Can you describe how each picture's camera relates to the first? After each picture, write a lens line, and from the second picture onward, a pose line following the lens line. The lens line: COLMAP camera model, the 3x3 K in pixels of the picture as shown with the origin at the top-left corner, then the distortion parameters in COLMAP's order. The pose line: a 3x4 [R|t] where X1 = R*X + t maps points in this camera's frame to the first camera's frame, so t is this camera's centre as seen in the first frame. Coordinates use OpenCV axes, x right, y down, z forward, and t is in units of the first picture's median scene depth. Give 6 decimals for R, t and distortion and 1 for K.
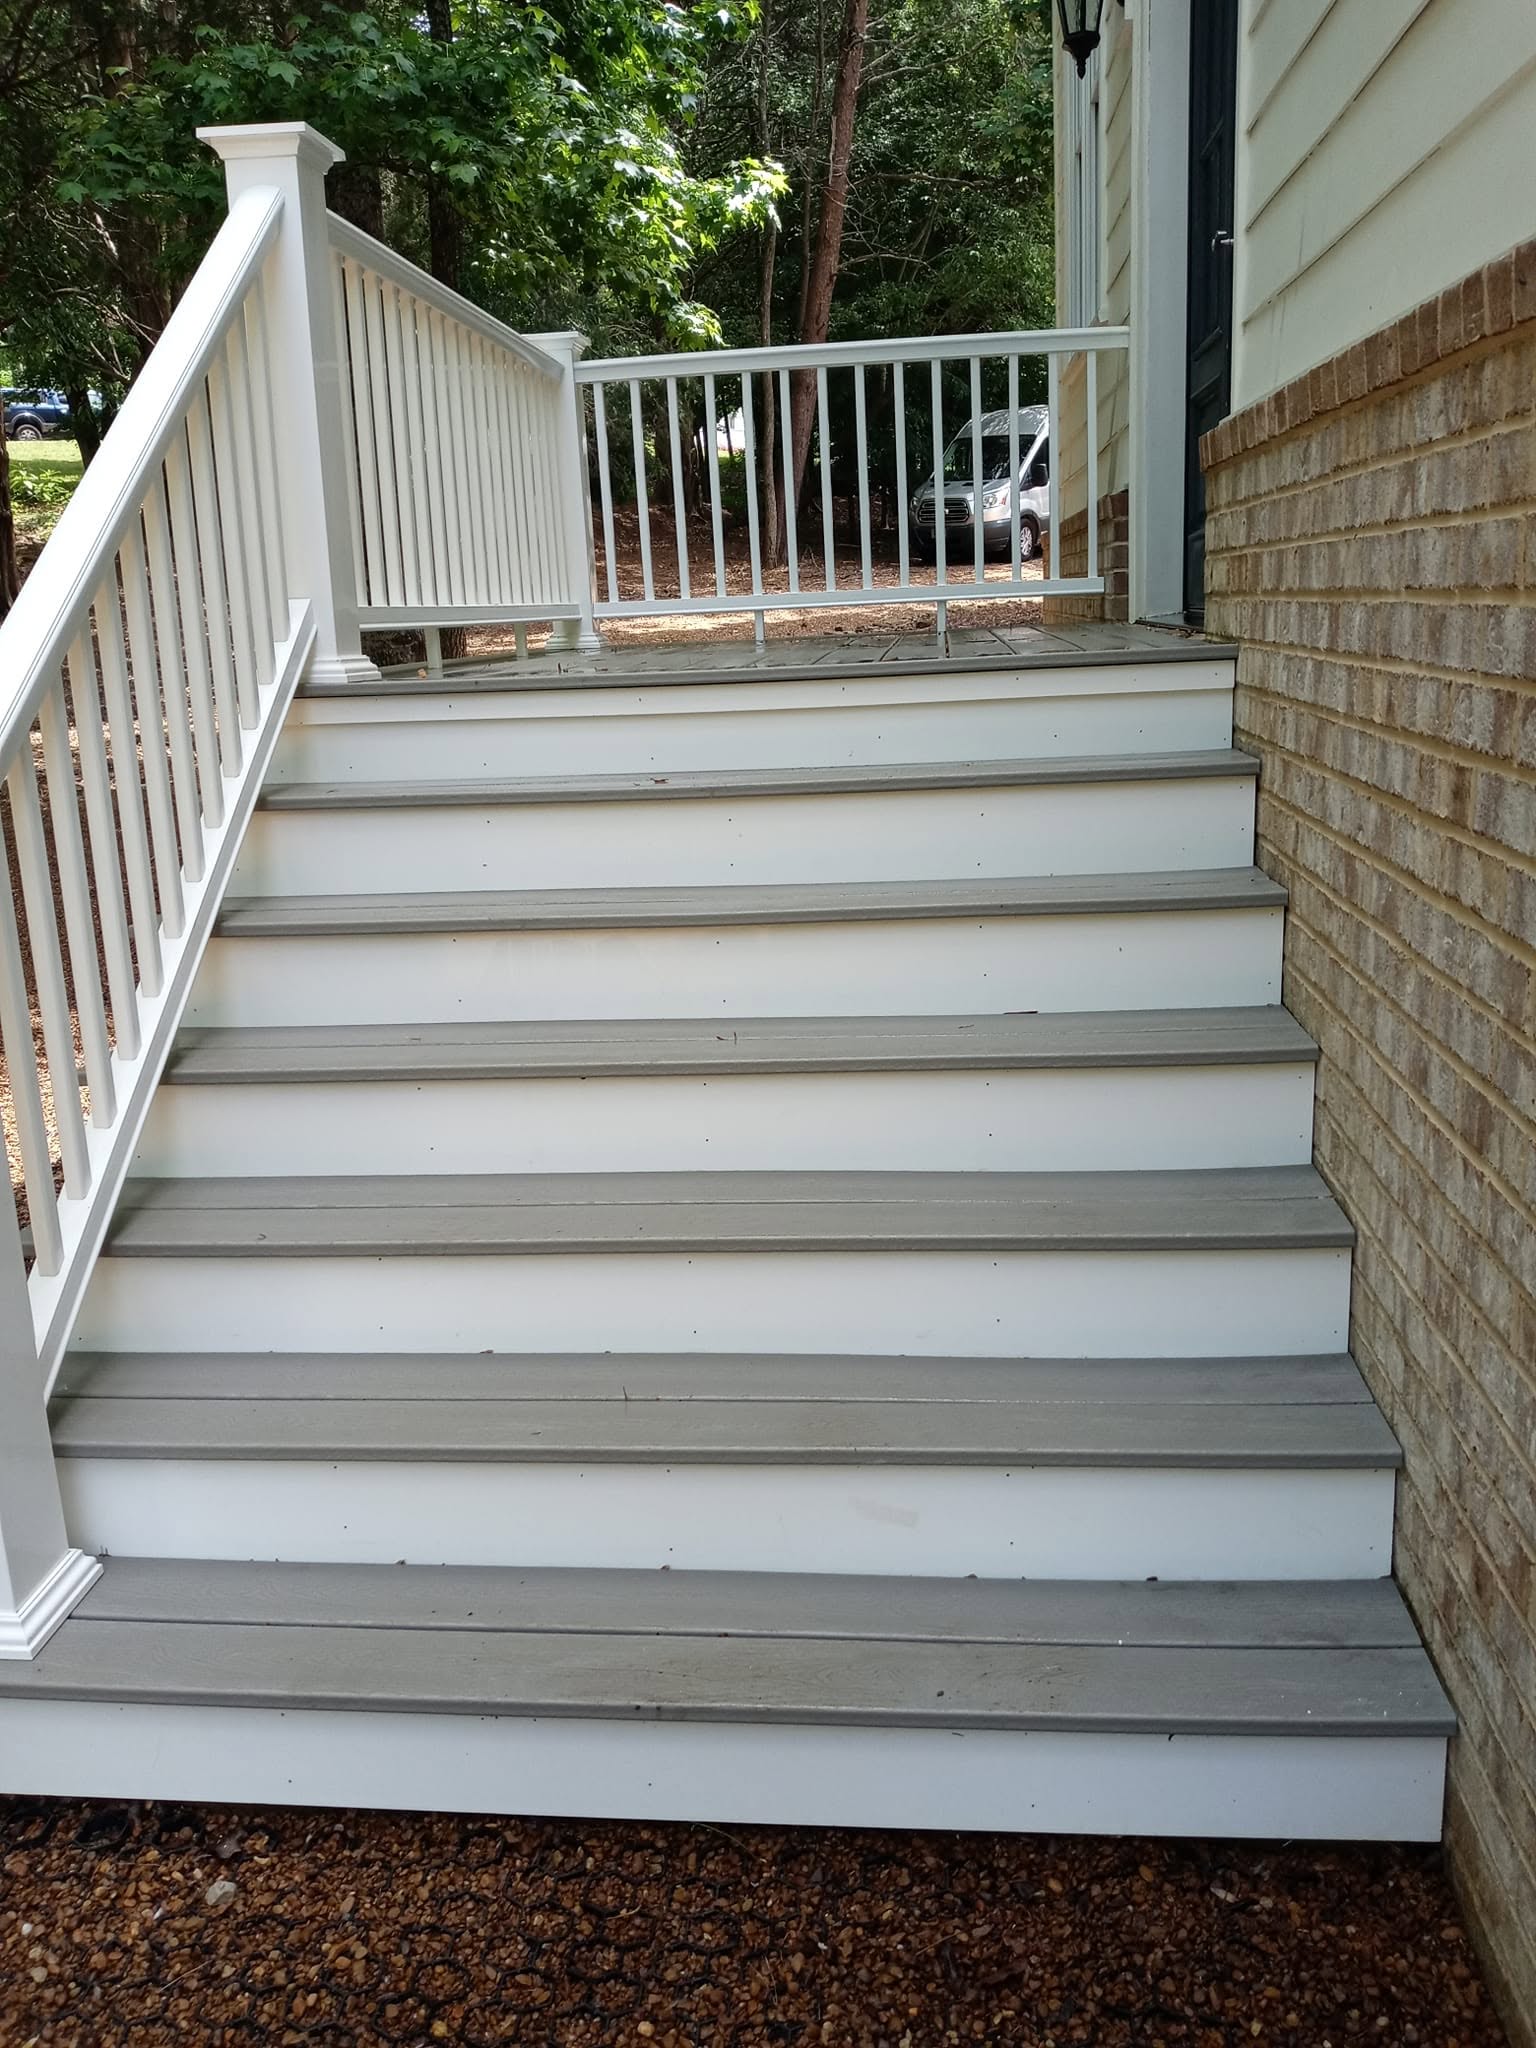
lens RADIAL K [[1613.5, 0, 768.0], [0, 1613.5, 1024.0], [0, 0, 1]] dist [0.062114, -0.144887]
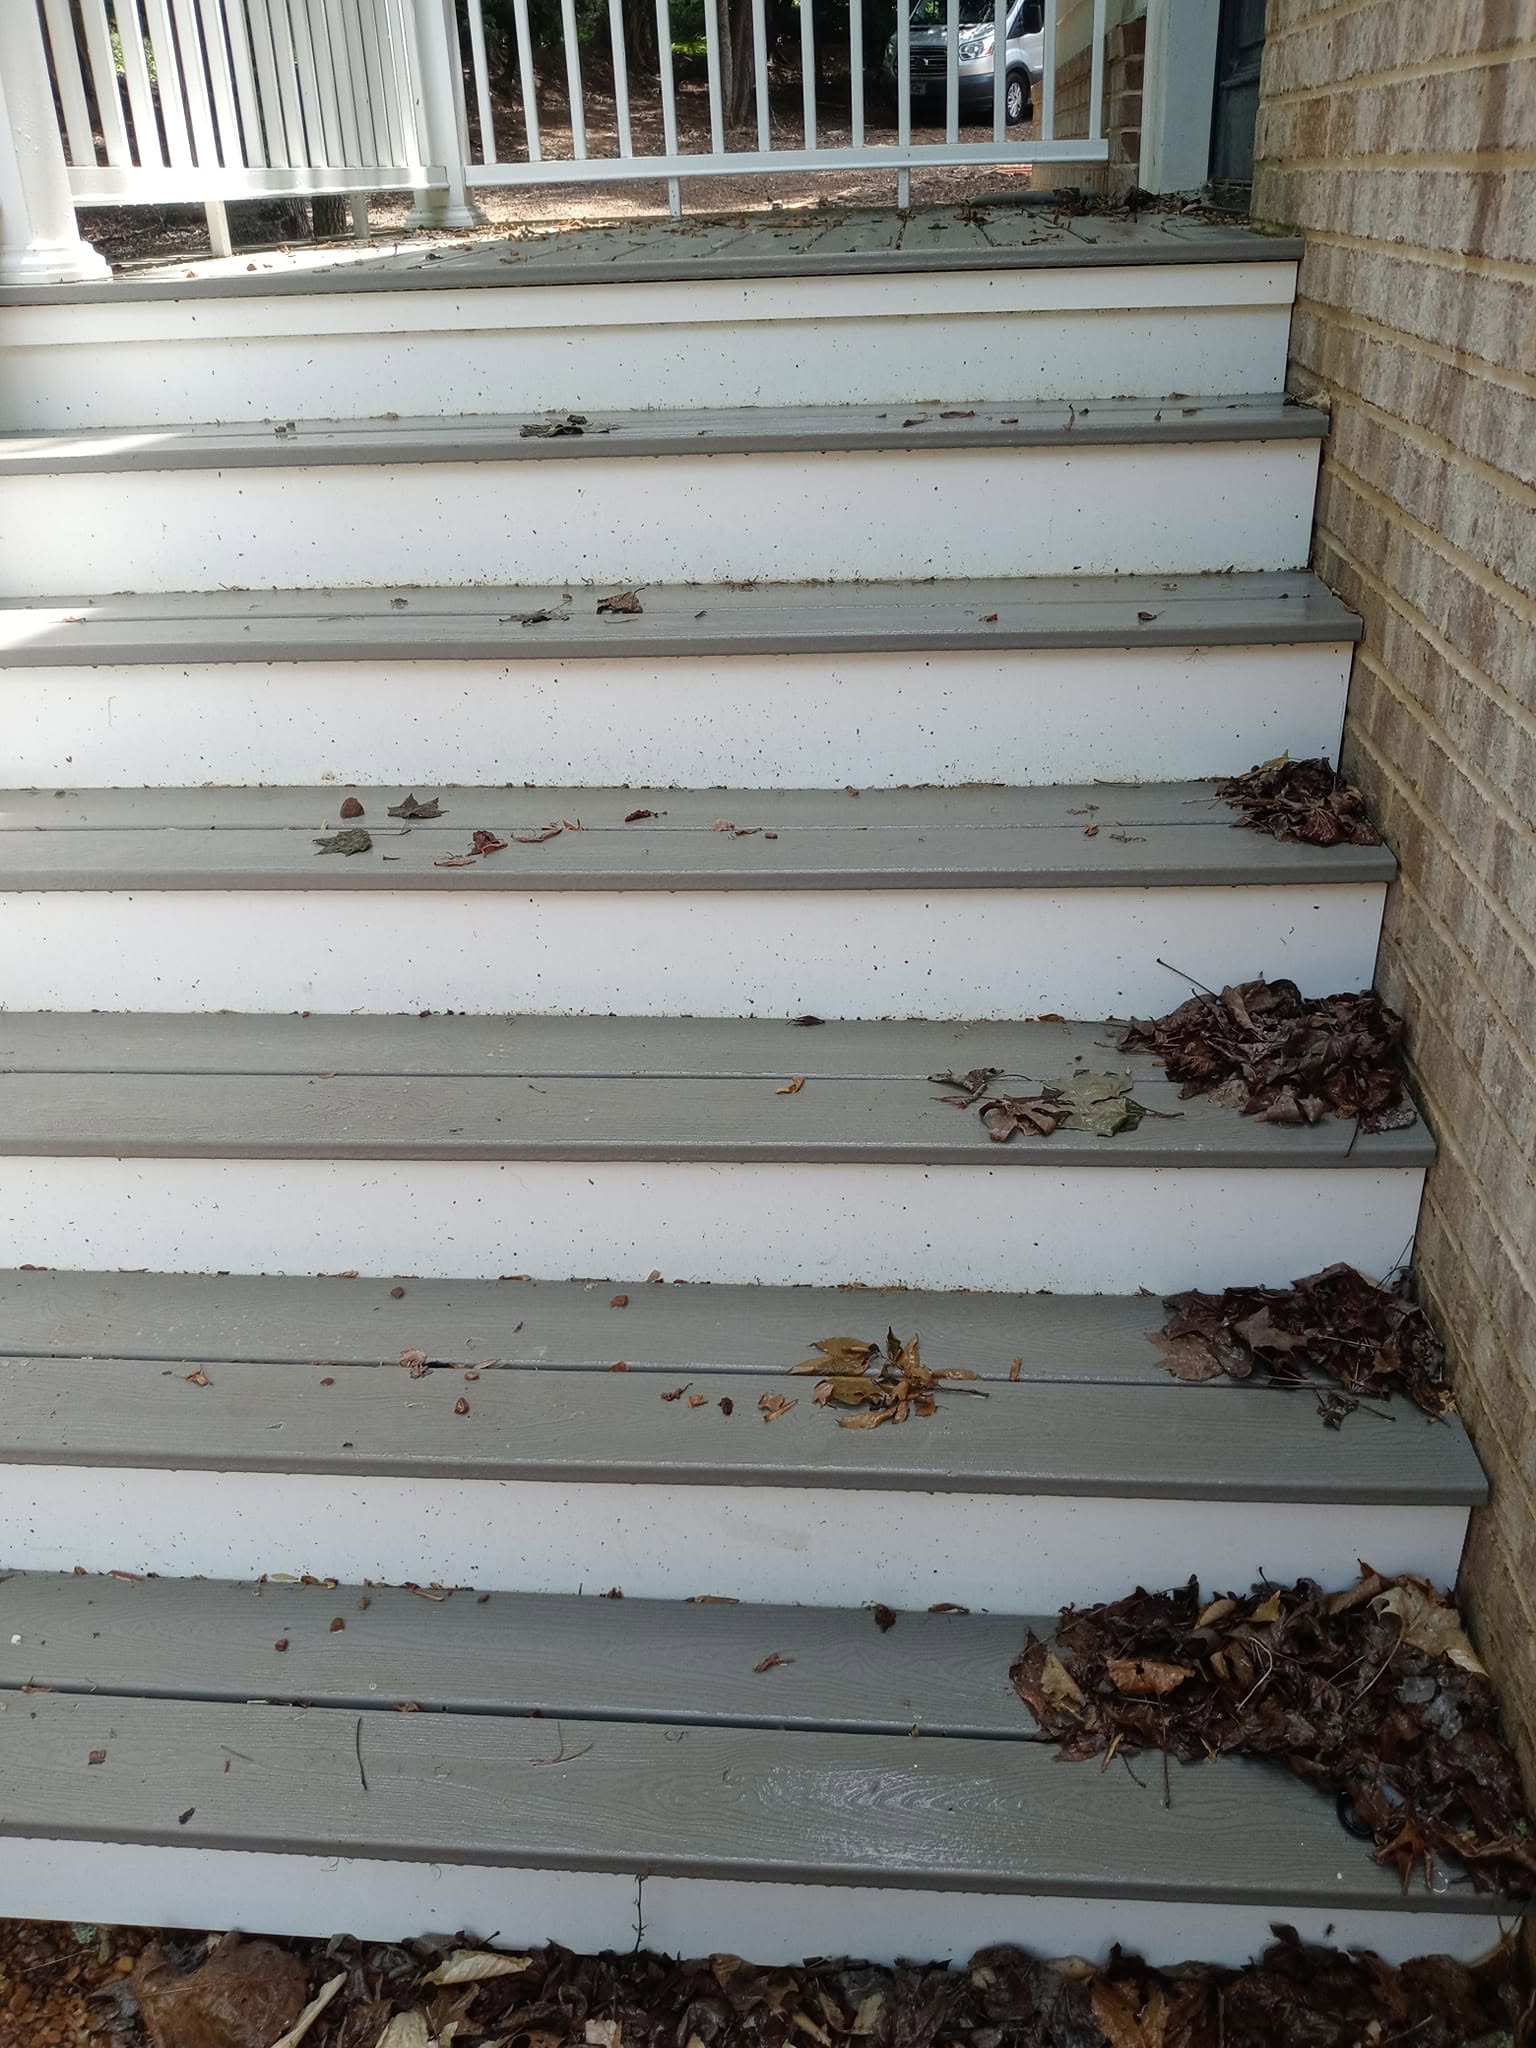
lens RADIAL K [[1628.9, 0, 768.0], [0, 1628.9, 1024.0], [0, 0, 1]] dist [-0.002416, -0.029304]
pose [[0.999785, -0.002163, 0.020625, 0.041388], [-0.002549, 0.974191, 0.225711, -0.058269], [-0.020581, -0.225715, 0.973976, 0.236999]]
